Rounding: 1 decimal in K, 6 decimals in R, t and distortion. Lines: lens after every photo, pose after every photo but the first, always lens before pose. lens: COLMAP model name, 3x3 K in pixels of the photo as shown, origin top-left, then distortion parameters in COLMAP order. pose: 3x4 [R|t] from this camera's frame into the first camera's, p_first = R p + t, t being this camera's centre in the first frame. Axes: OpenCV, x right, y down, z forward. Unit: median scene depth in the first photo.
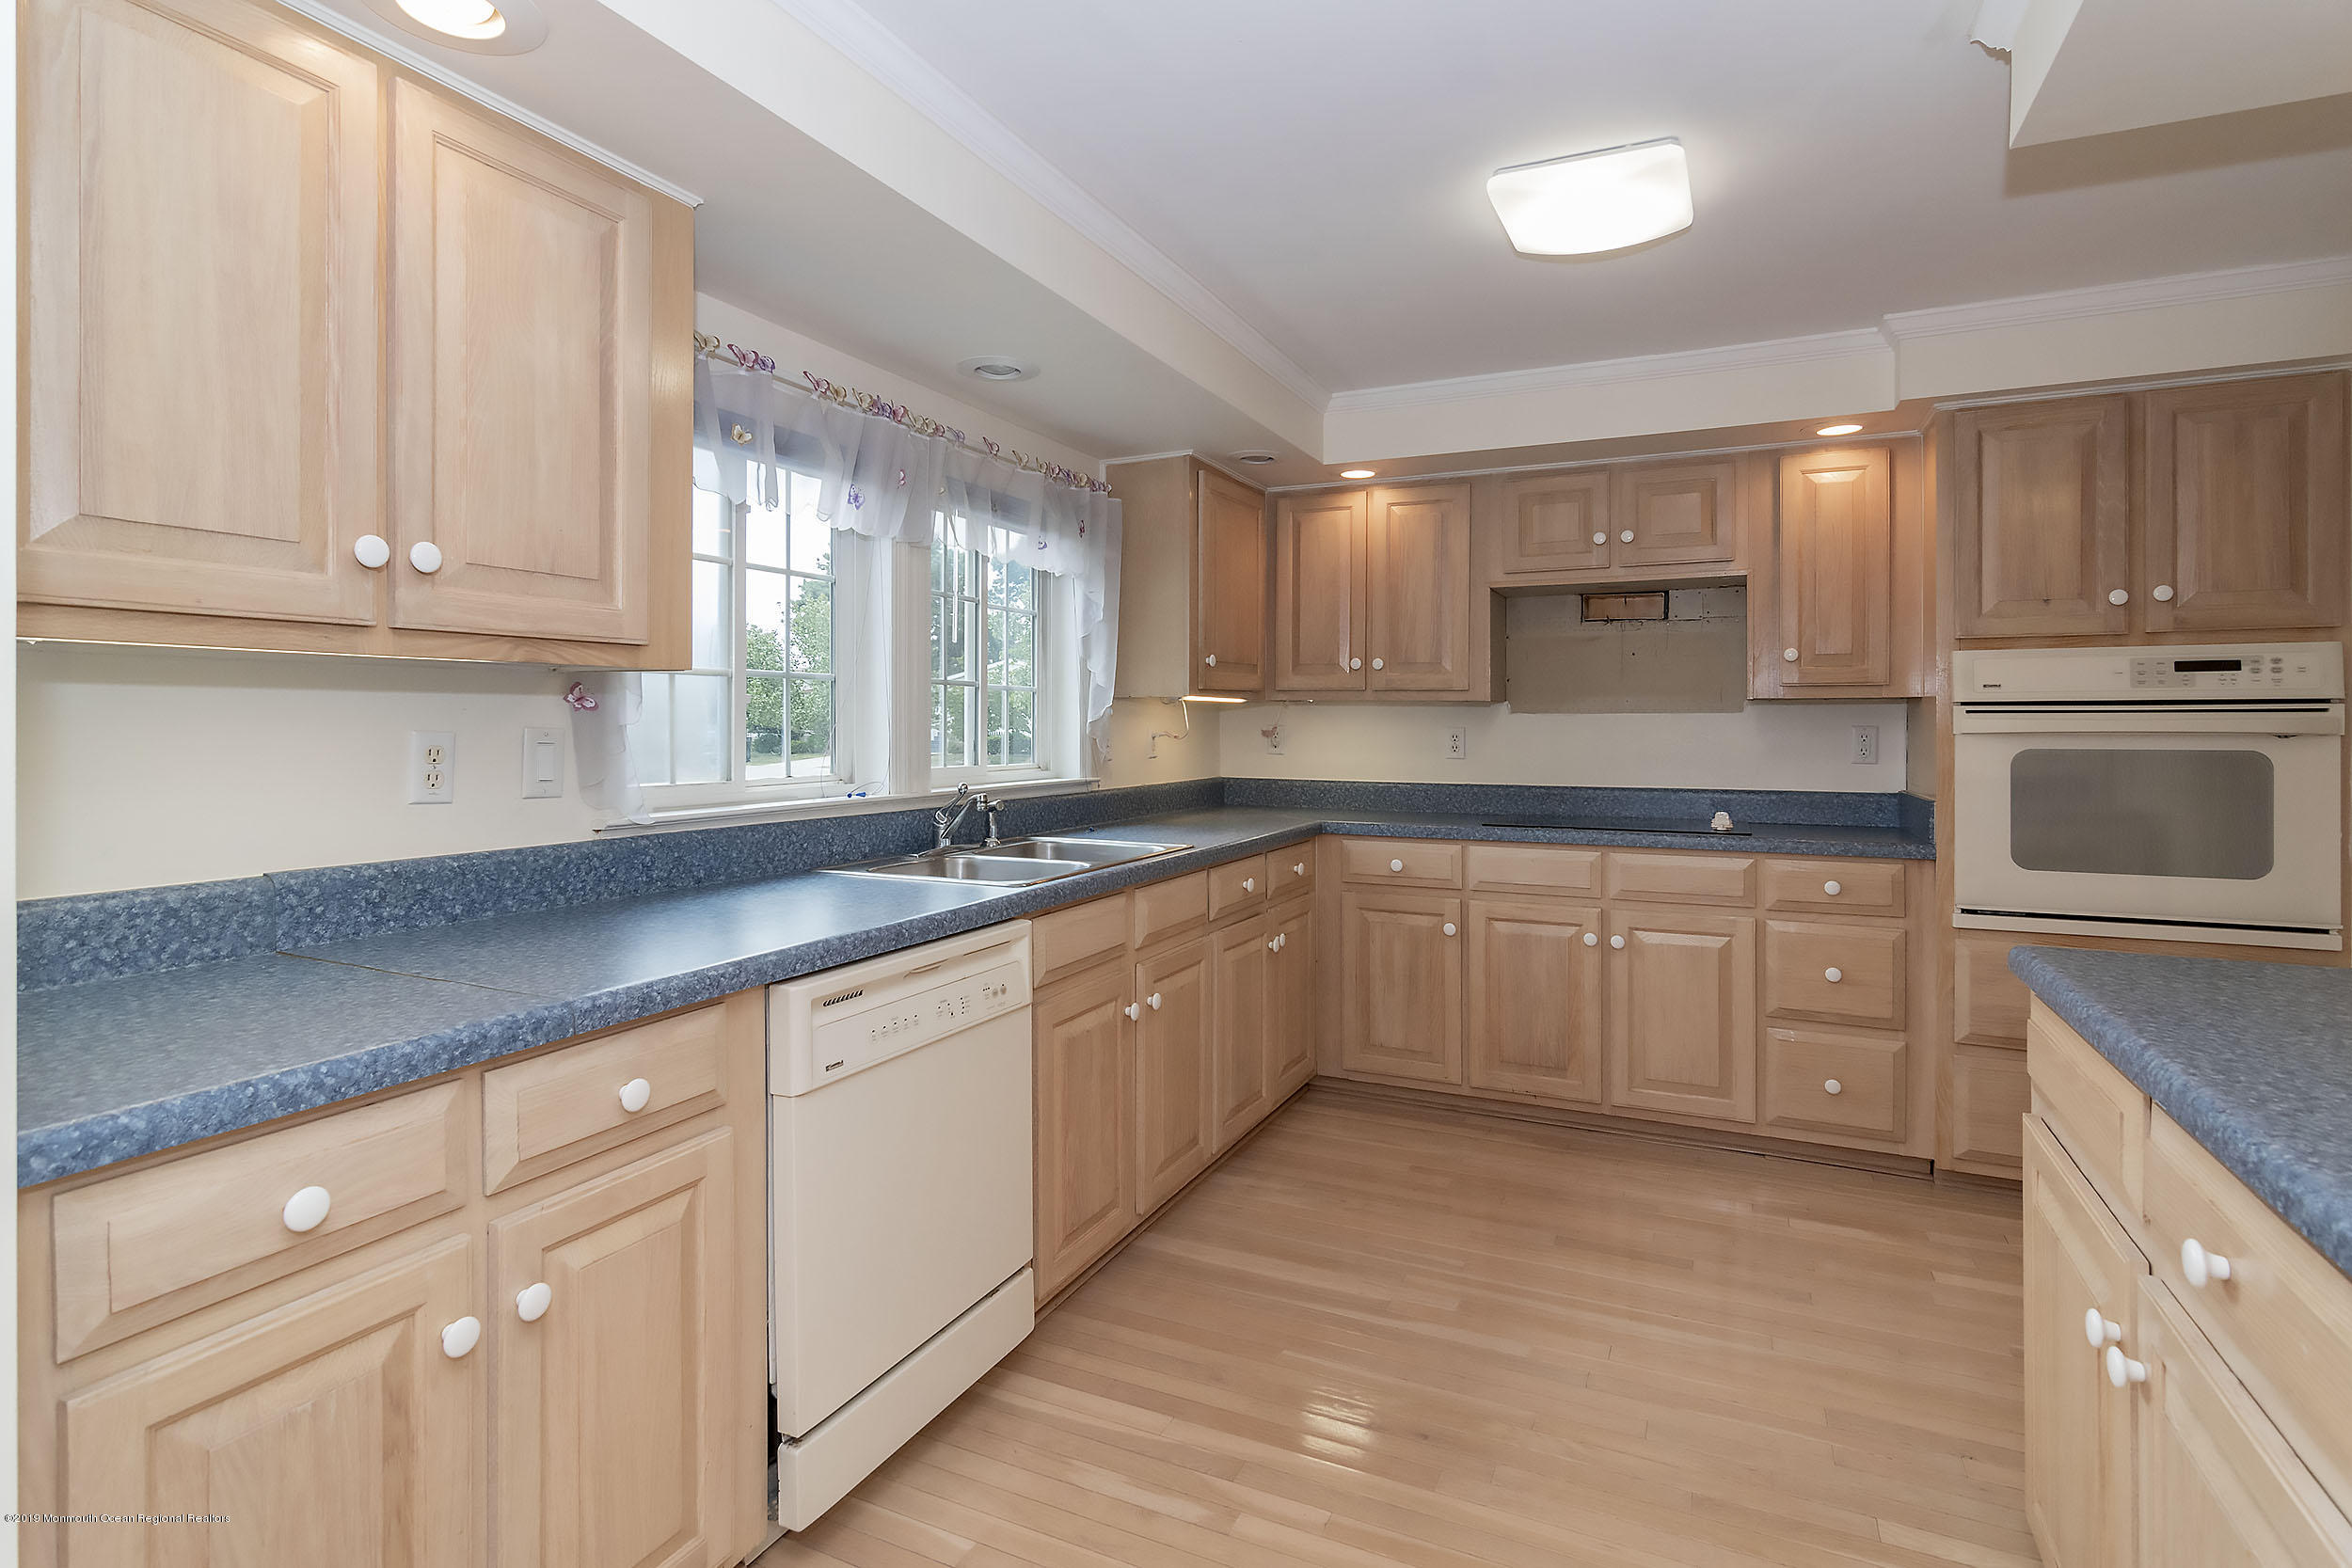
lens RADIAL K [[1166.9, 0, 1190.7], [0, 1166.9, 721.1], [0, 0, 1]] dist [-0.002467, 0.000229]
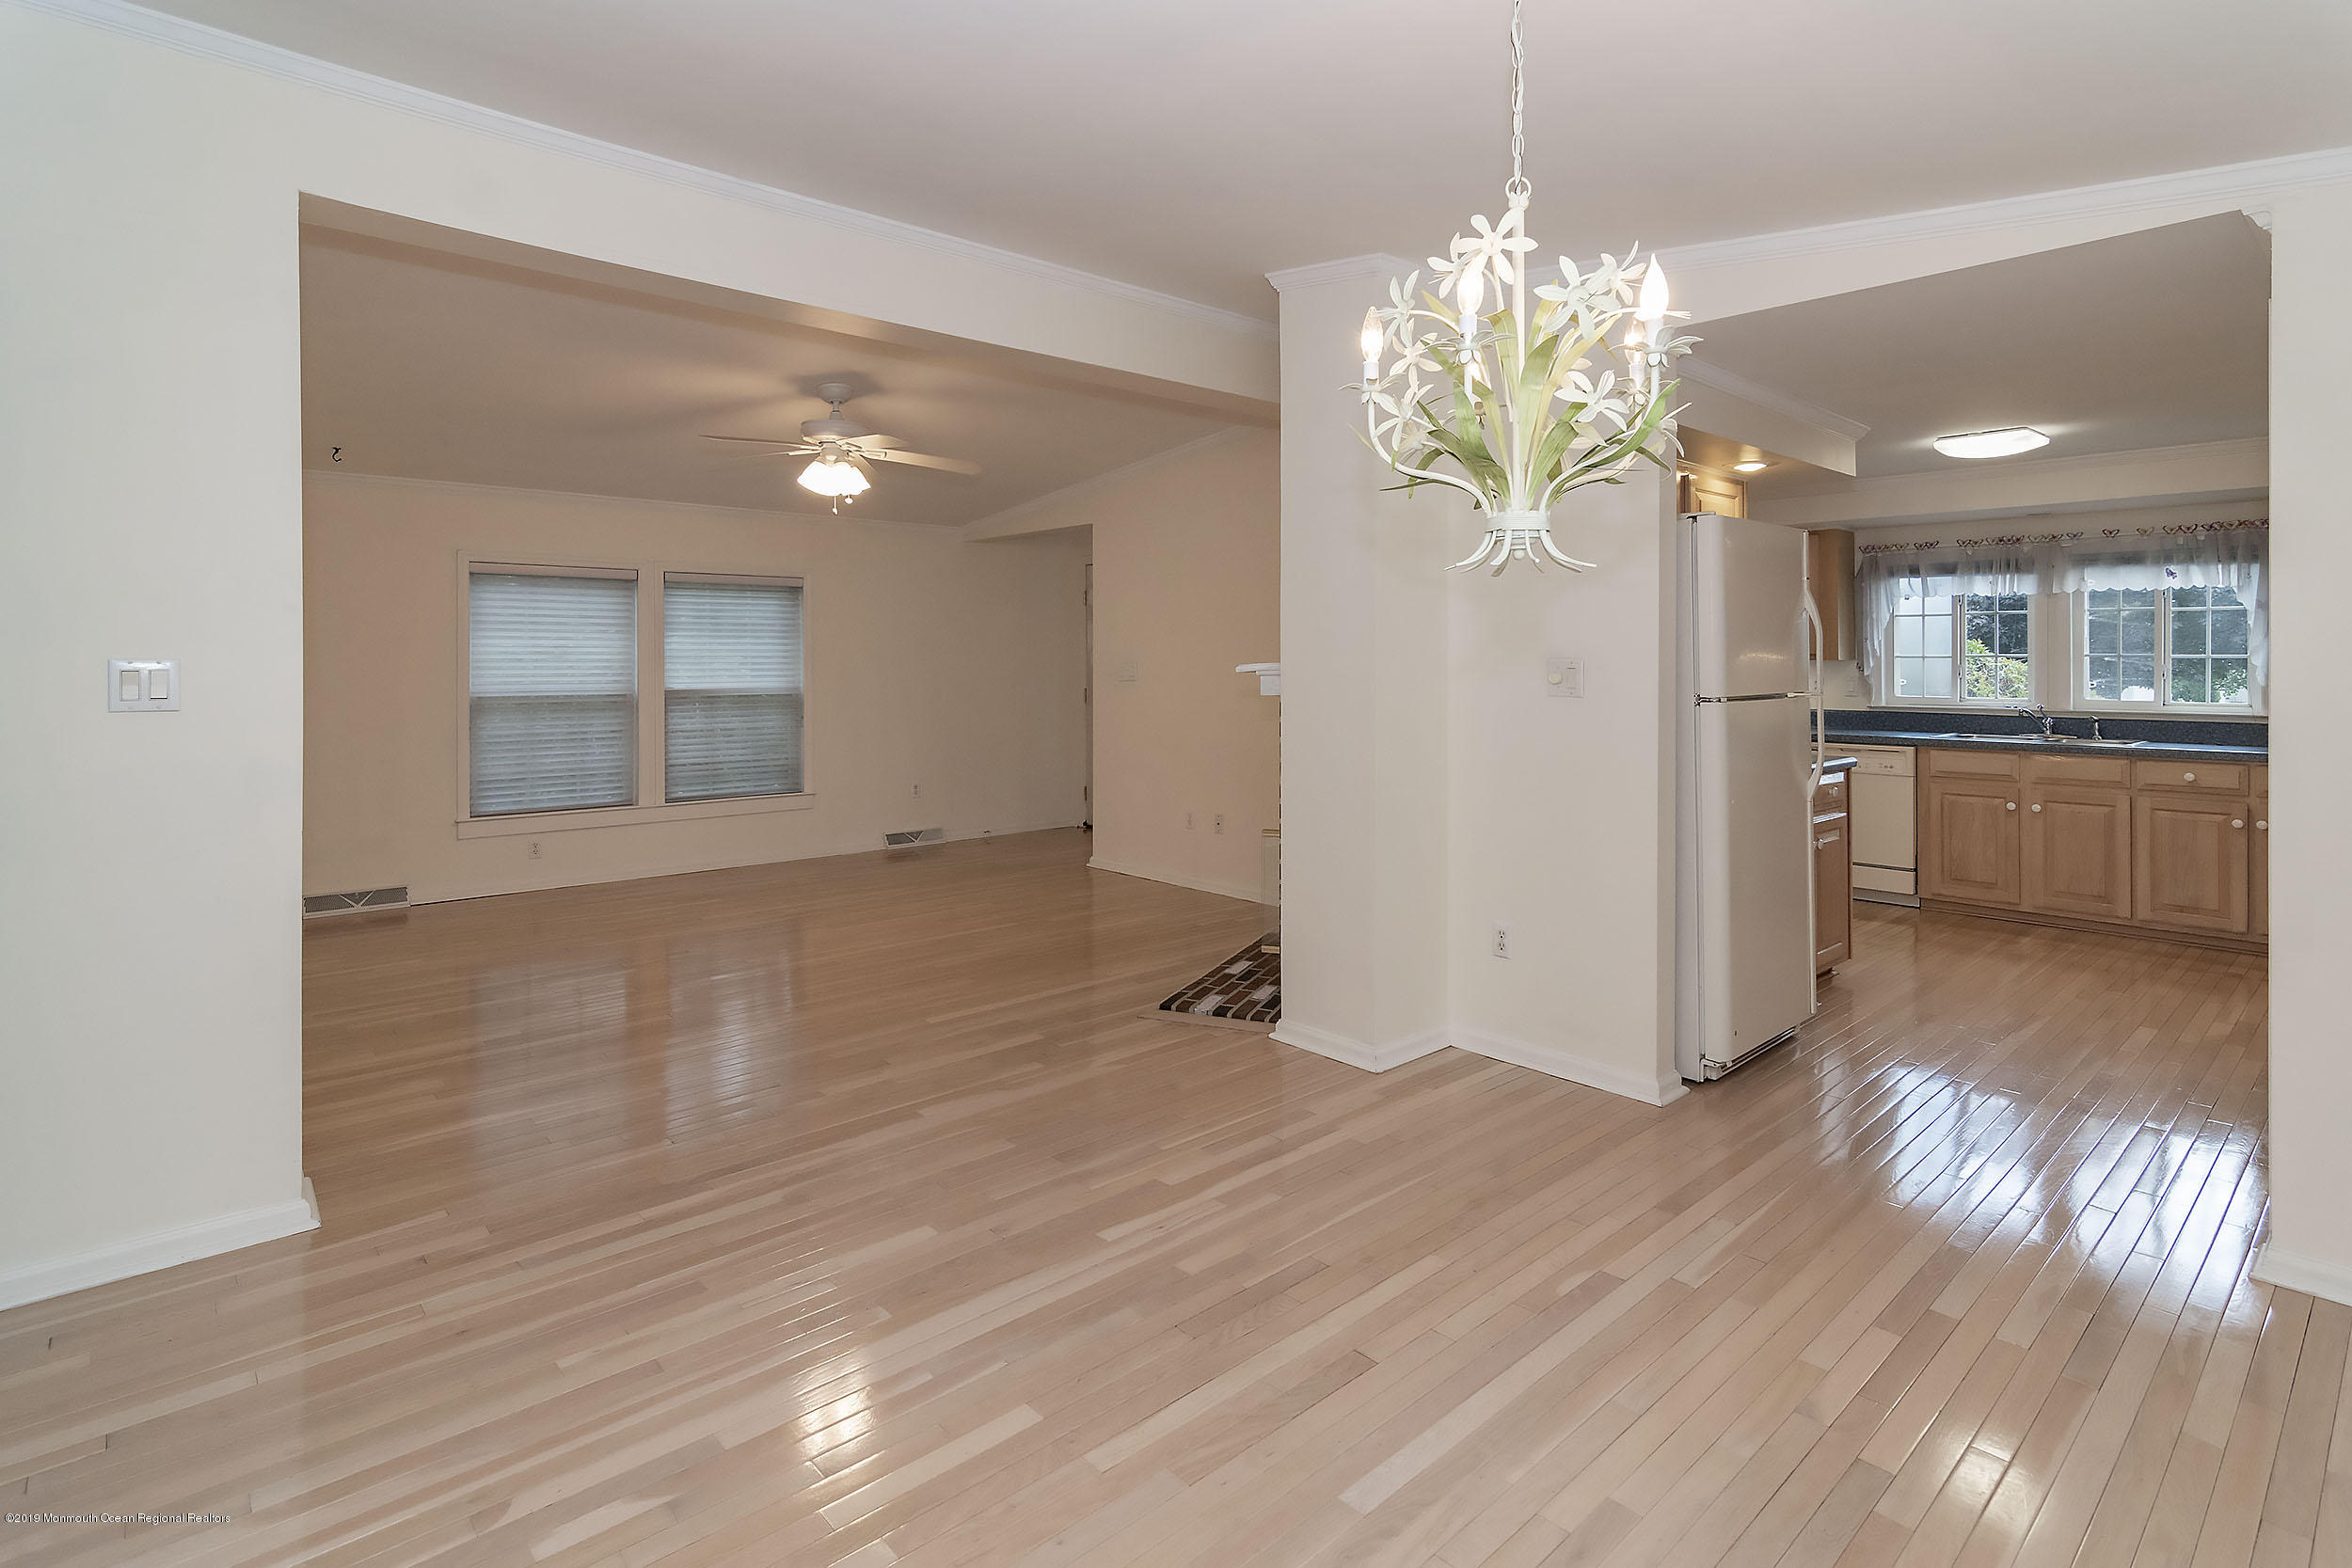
lens RADIAL K [[1178.3, 0, 1177.7], [0, 1178.3, 667.4], [0, 0, 1]] dist [-0.002524, 0.001027]
pose [[-0.384196, 0.001581, -0.923250, 2.257131], [-0.000460, 0.999998, 0.001904, -0.016858], [0.923252, 0.001157, -0.384194, 0.334974]]
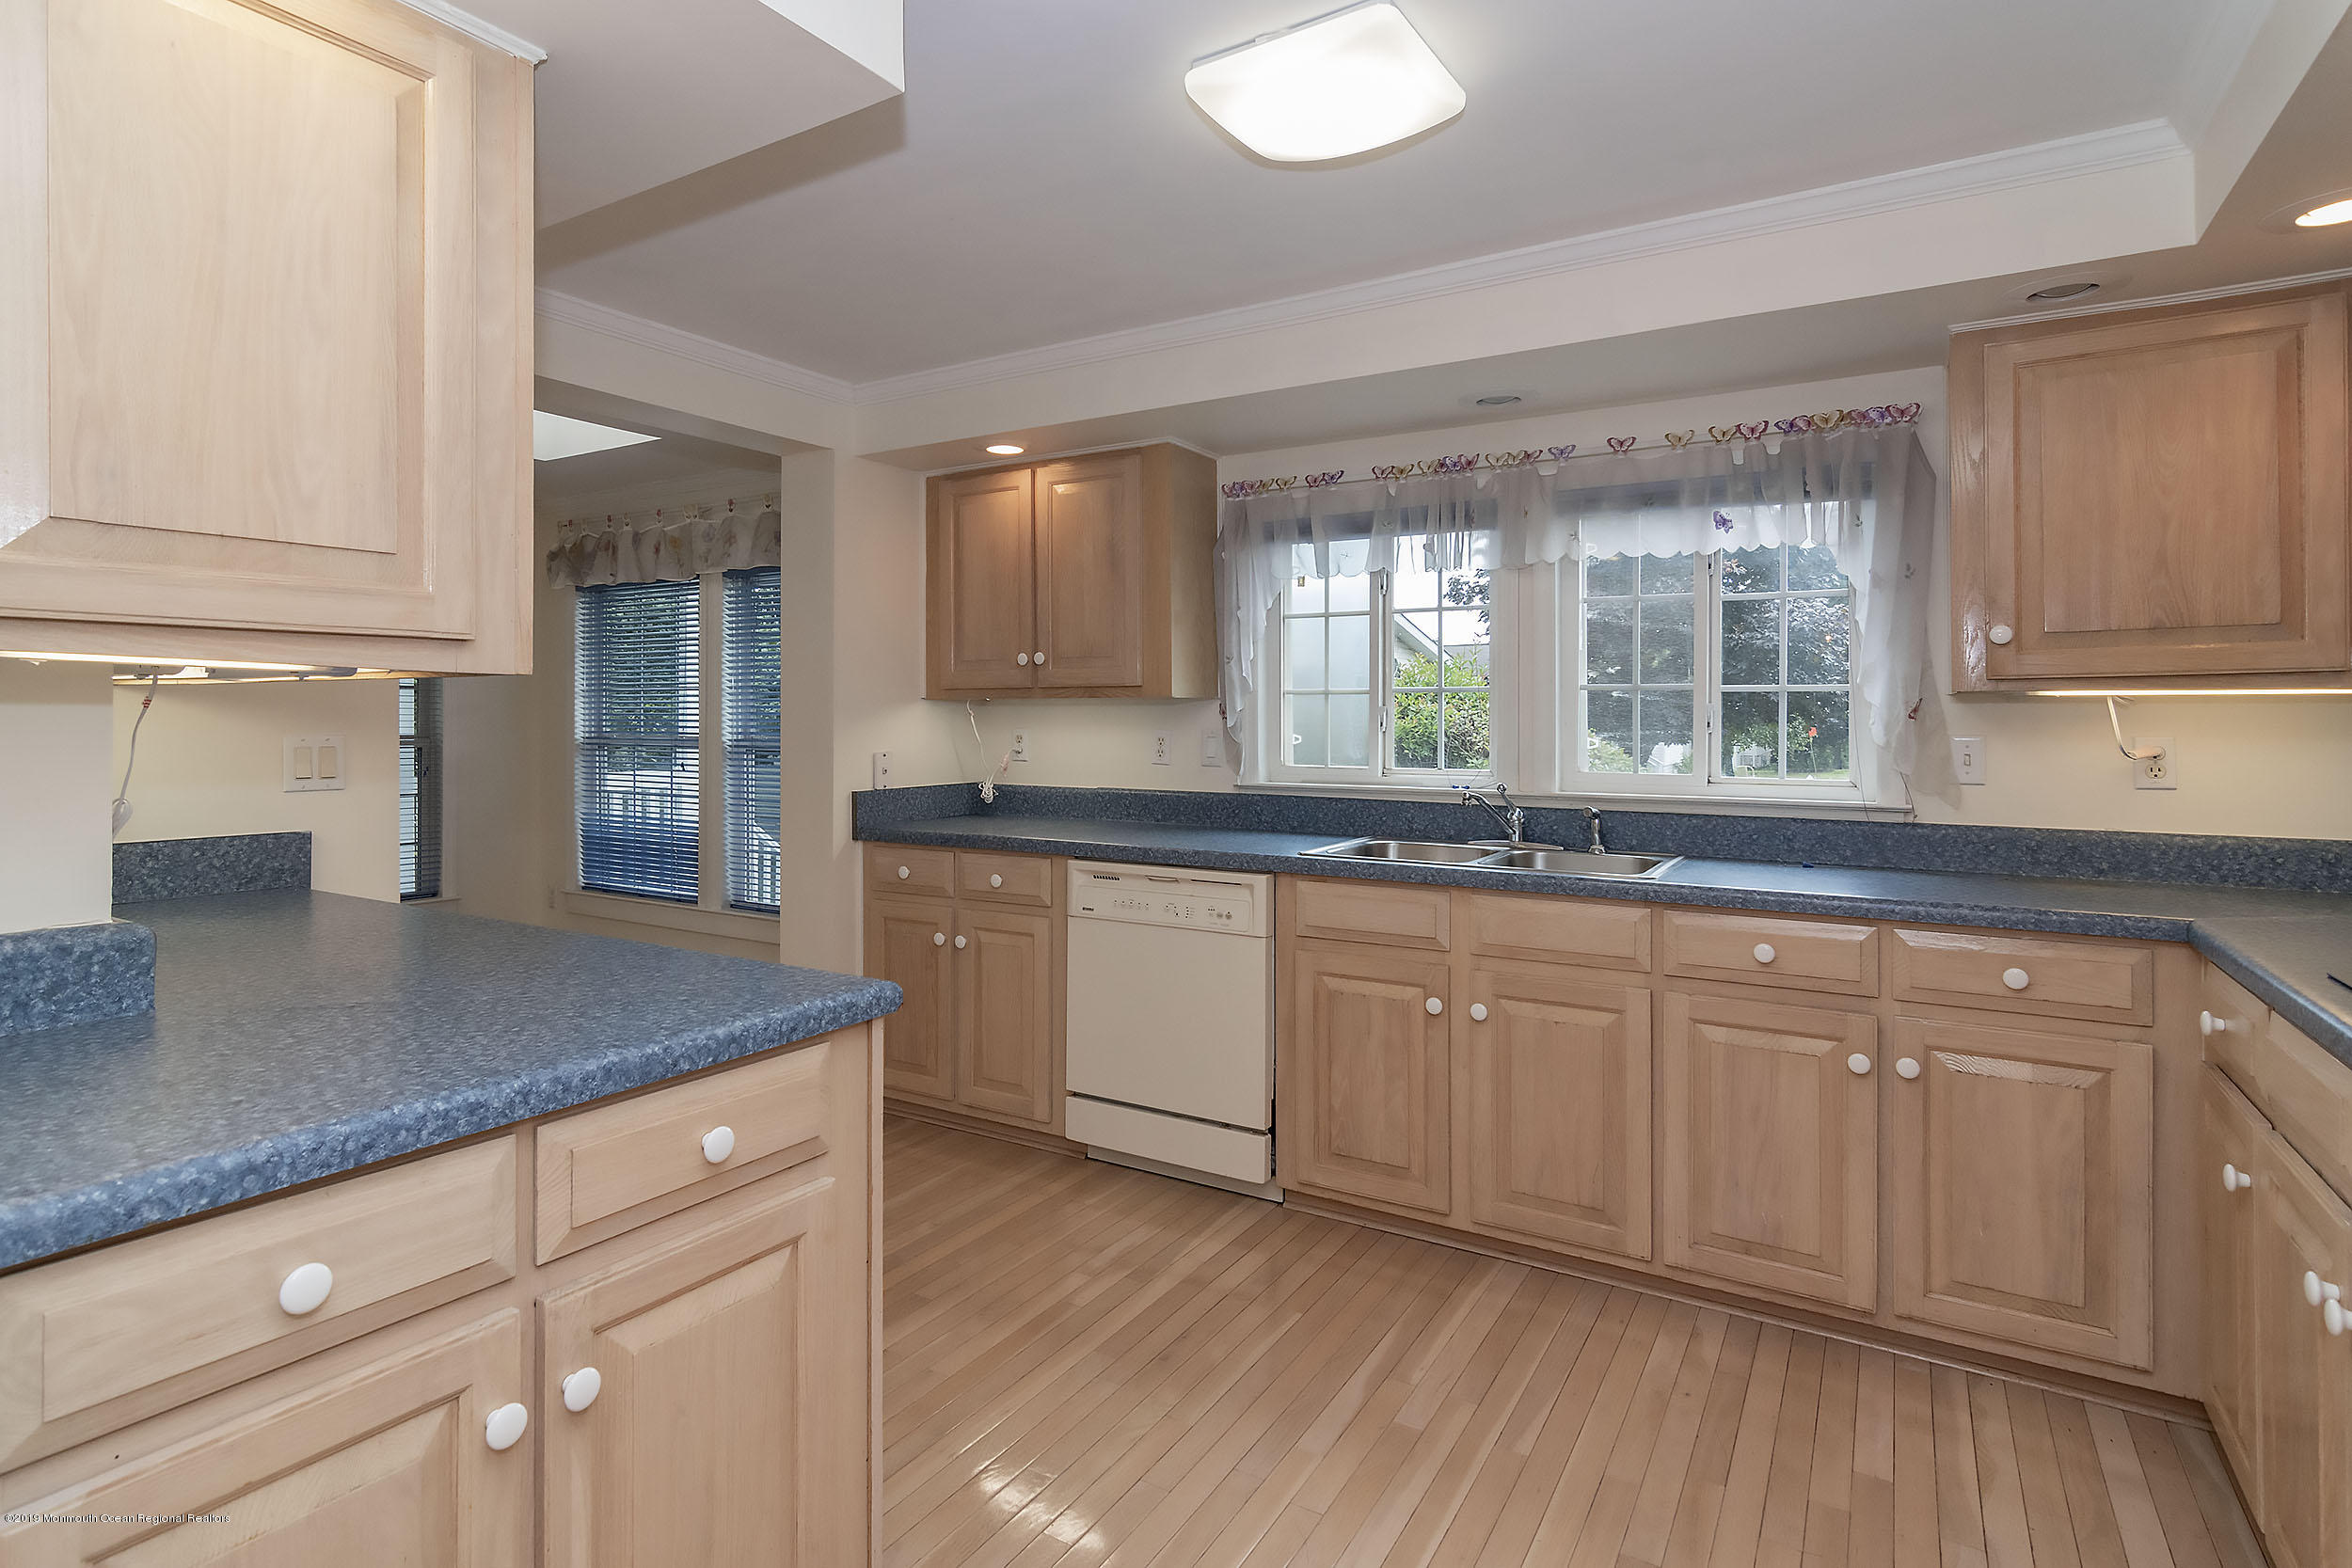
lens RADIAL K [[1199.2, 0, 1128.5], [0, 1199.2, 724.6], [0, 0, 1]] dist [-0.001468, -0.000006]
pose [[-0.133390, 0.000959, -0.991063, 0.894654], [-0.002419, 0.999996, 0.001293, -0.001765], [0.991061, 0.002569, -0.133387, 0.744010]]
